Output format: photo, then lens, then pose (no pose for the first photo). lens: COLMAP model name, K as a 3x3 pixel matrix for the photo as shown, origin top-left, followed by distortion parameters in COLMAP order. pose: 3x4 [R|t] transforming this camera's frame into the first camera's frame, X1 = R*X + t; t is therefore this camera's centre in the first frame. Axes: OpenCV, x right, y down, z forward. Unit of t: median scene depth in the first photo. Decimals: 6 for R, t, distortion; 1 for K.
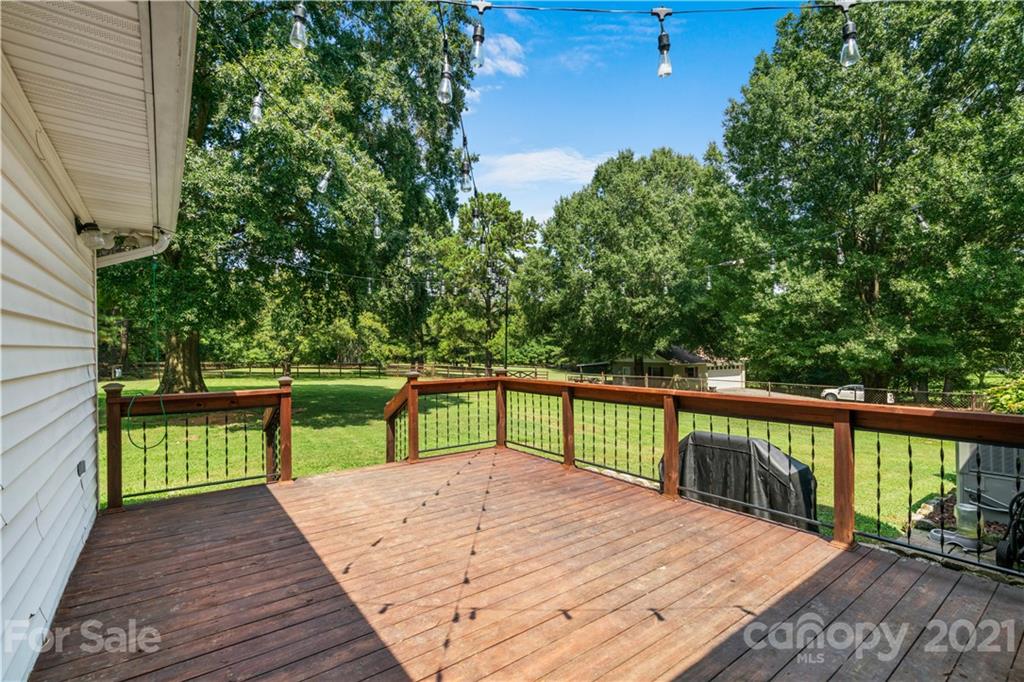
lens RADIAL K [[462.4, 0, 509.9], [0, 462.4, 353.5], [0, 0, 1]] dist [0.001008, 0.000096]
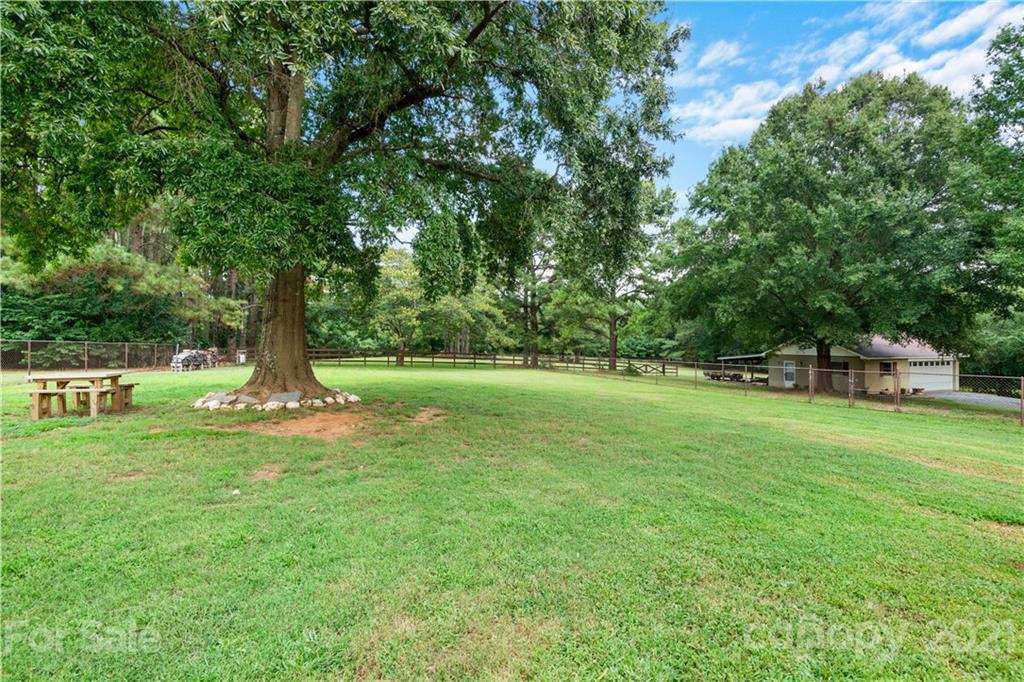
lens RADIAL K [[438.0, 0, 512.0], [0, 438.0, 341.0], [0, 0, 1]] dist [-0.000835, -0.000033]
pose [[0.983284, 0.006005, -0.181979, -0.095763], [-0.009168, 0.999821, -0.016543, 0.012522], [0.181848, 0.017935, 0.983163, 0.161900]]
